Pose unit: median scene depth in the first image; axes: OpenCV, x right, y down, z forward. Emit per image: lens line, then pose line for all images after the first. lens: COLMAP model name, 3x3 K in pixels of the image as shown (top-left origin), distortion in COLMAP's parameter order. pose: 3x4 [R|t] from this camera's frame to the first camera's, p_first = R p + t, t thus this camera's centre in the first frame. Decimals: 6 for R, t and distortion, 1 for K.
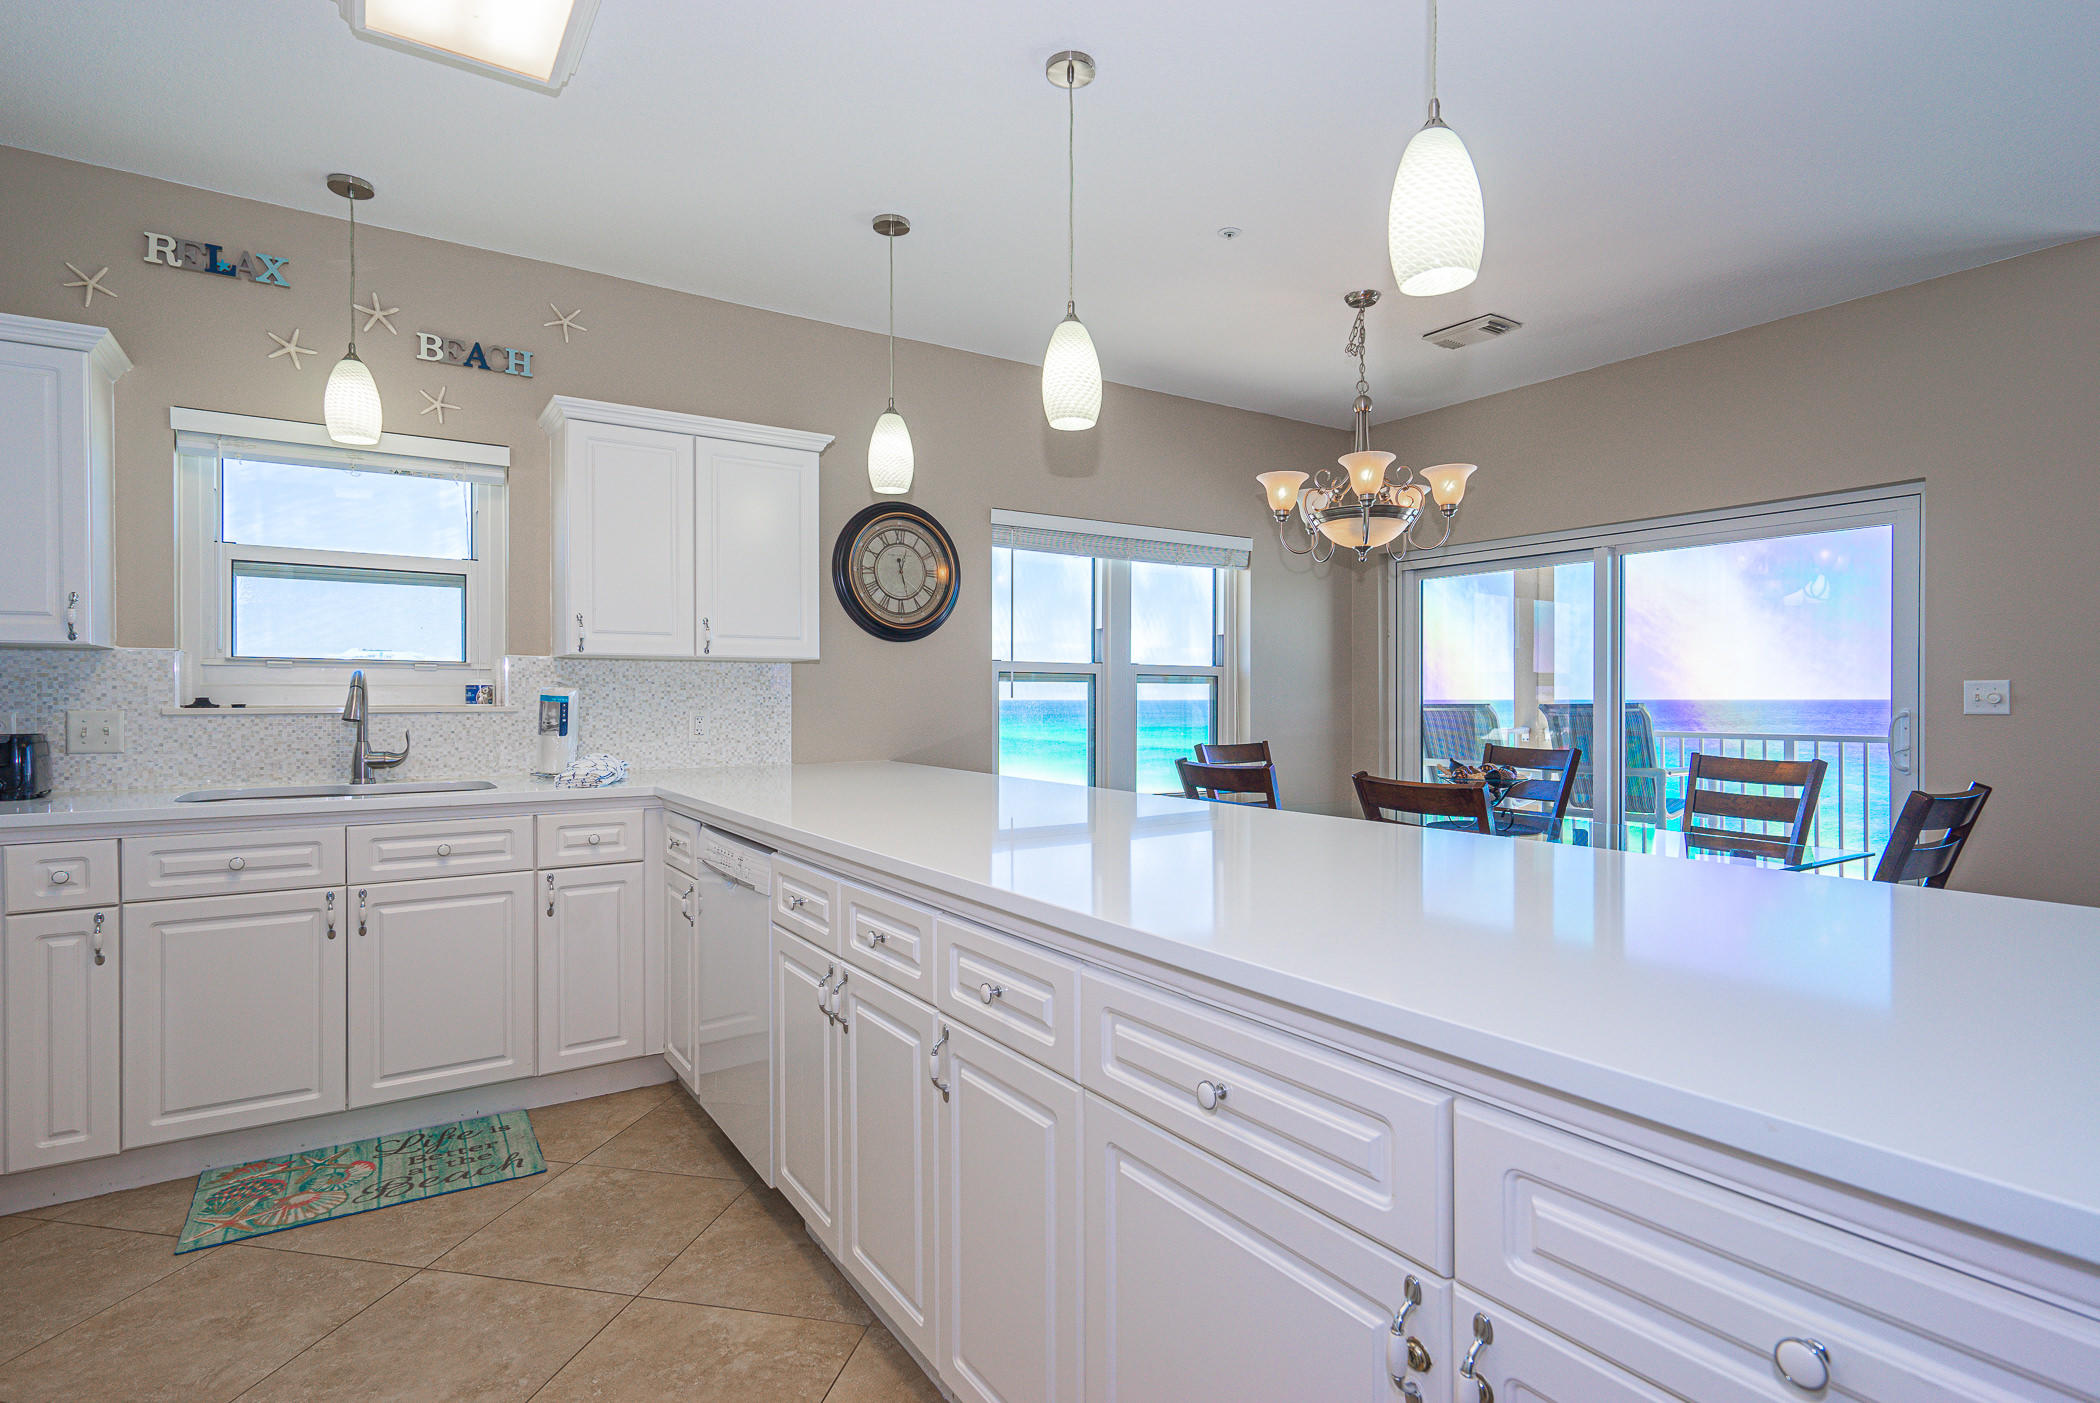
lens RADIAL K [[1038.2, 0, 1054.7], [0, 1038.2, 702.8], [0, 0, 1]] dist [0.001127, 0.001506]
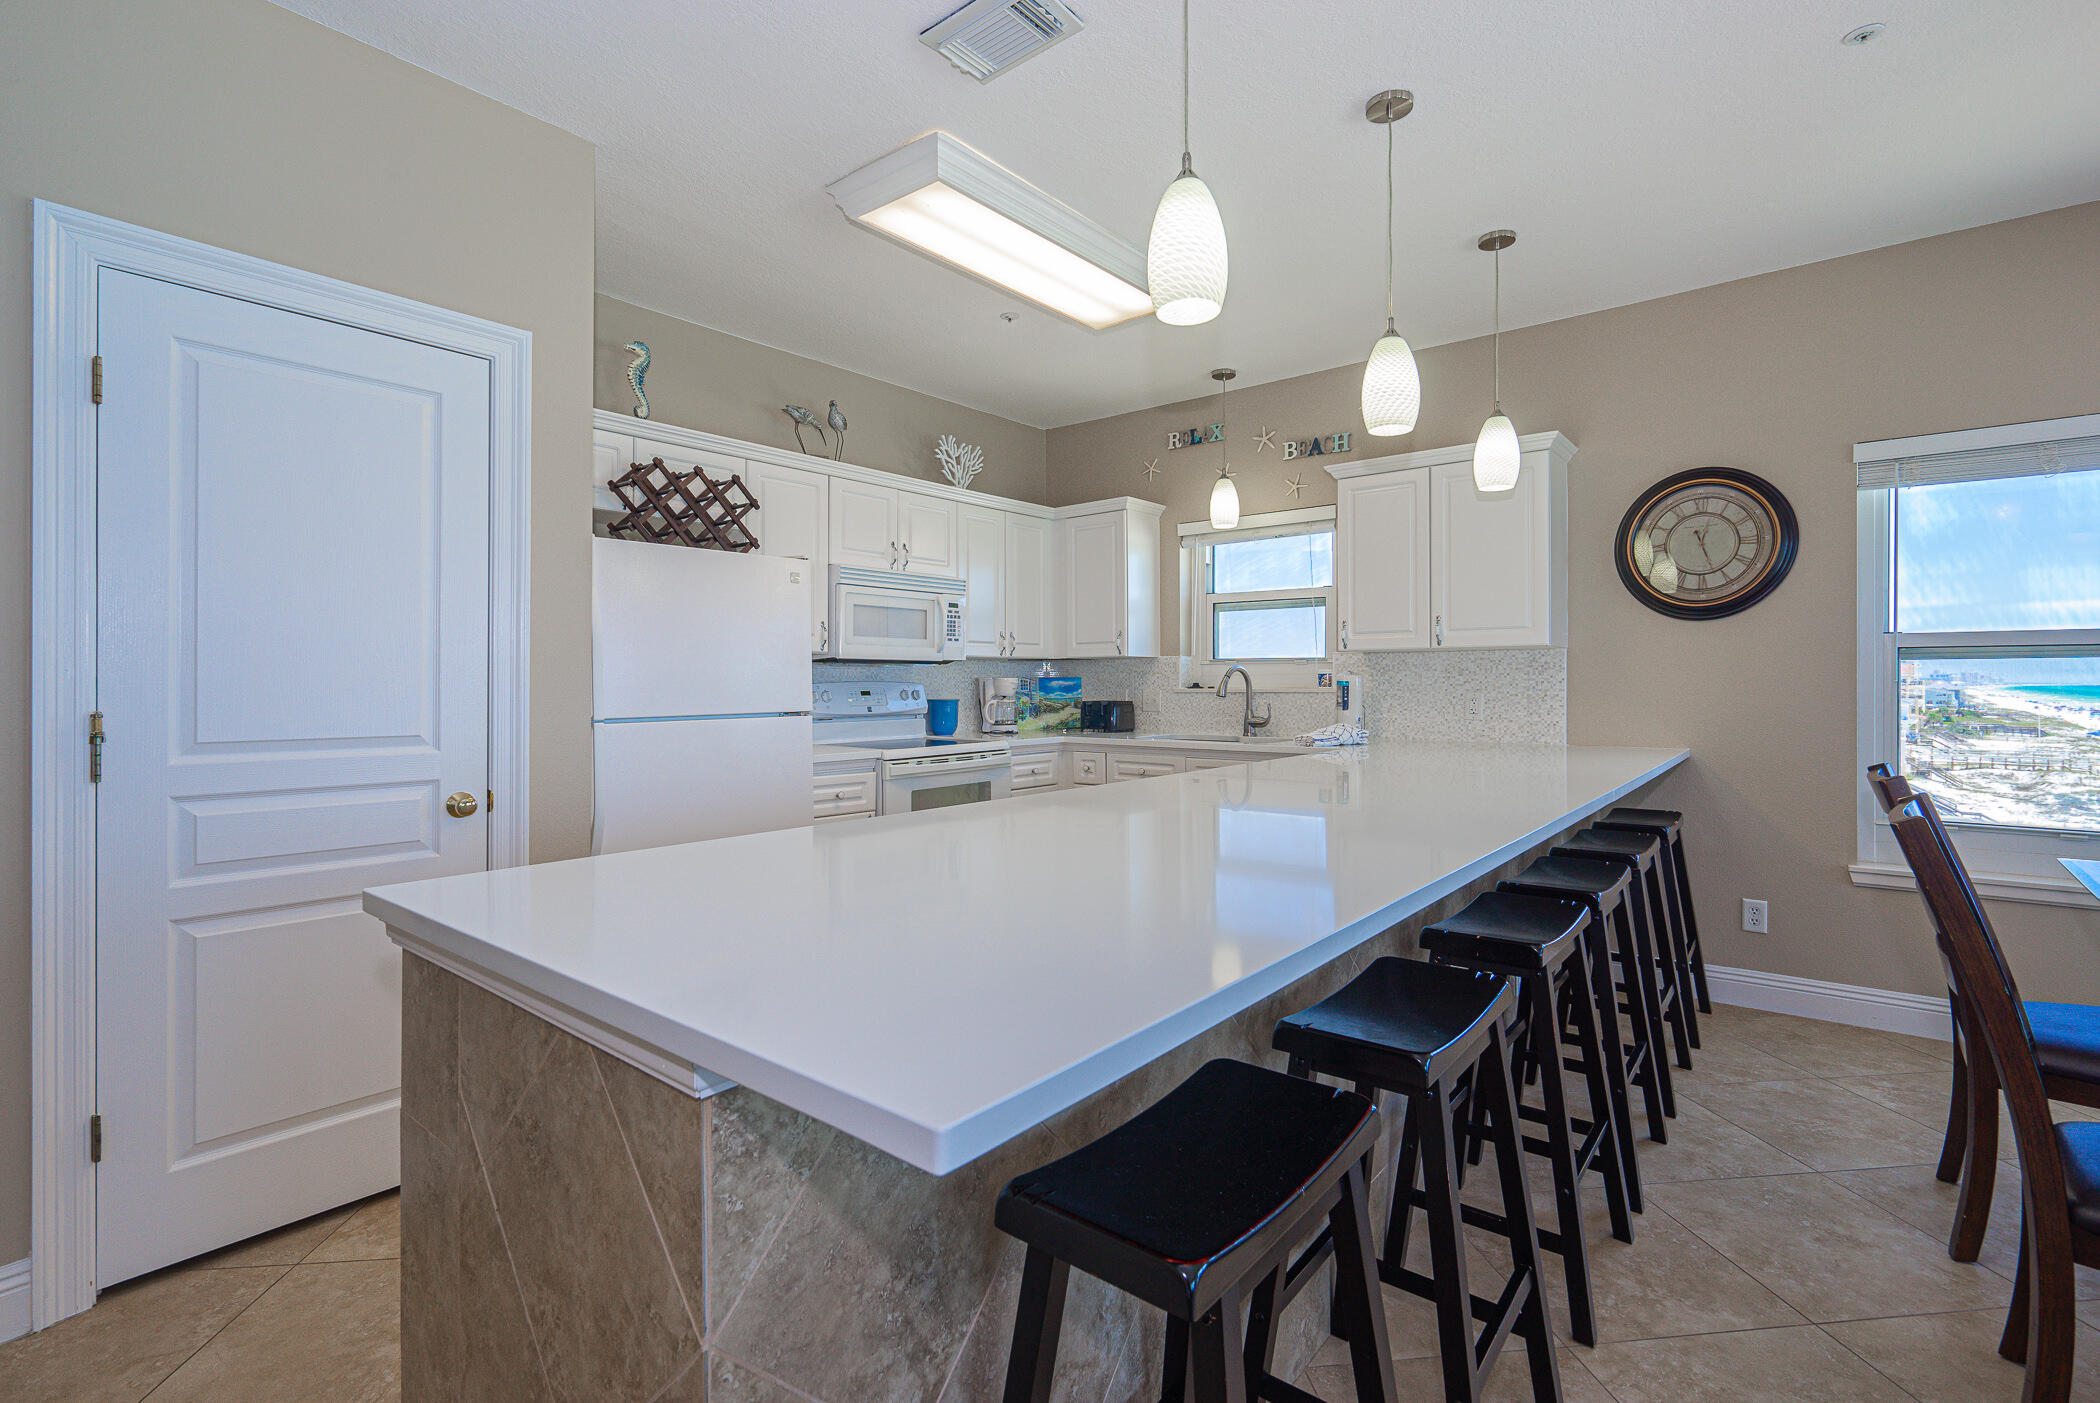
lens RADIAL K [[961.1, 0, 1051.9], [0, 961.1, 682.8], [0, 0, 1]] dist [-0.005164, -0.001523]
pose [[0.286060, -0.000932, -0.958211, 0.629988], [-0.002161, 0.999996, -0.001618, -0.001502], [0.958209, 0.002533, 0.286057, 0.267096]]
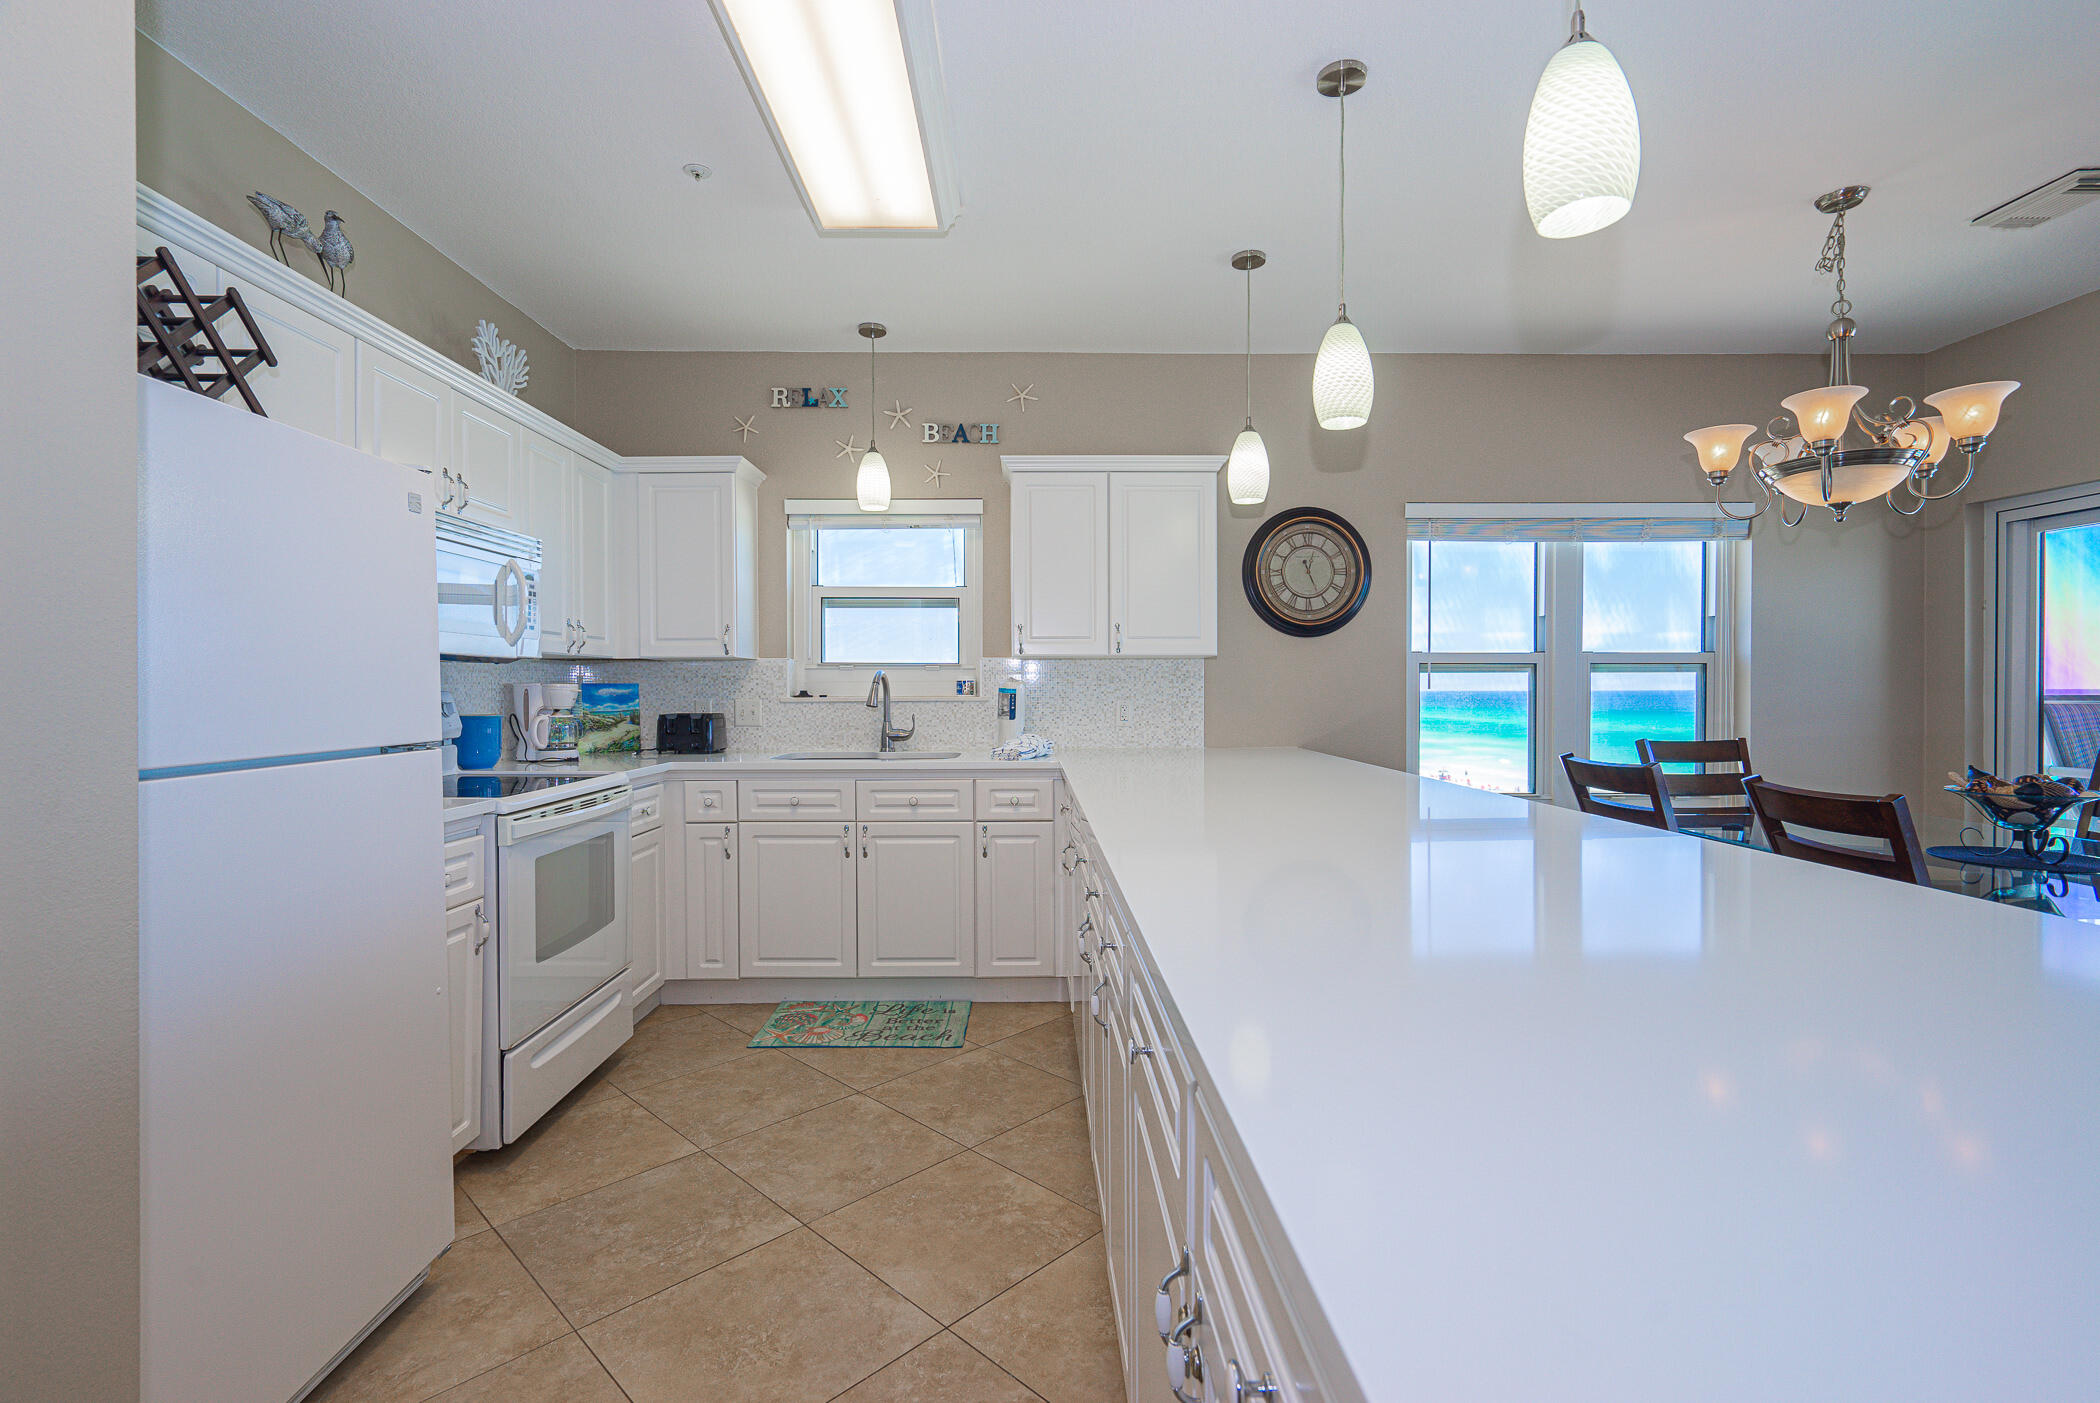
lens RADIAL K [[952.8, 0, 1045.2], [0, 952.8, 700.9], [0, 0, 1]] dist [-0.003176, 0.000378]
pose [[0.838364, 0.004247, -0.545094, 0.204264], [0.000283, 0.999966, 0.008225, -0.001139], [0.545110, -0.007050, 0.838335, 0.032668]]
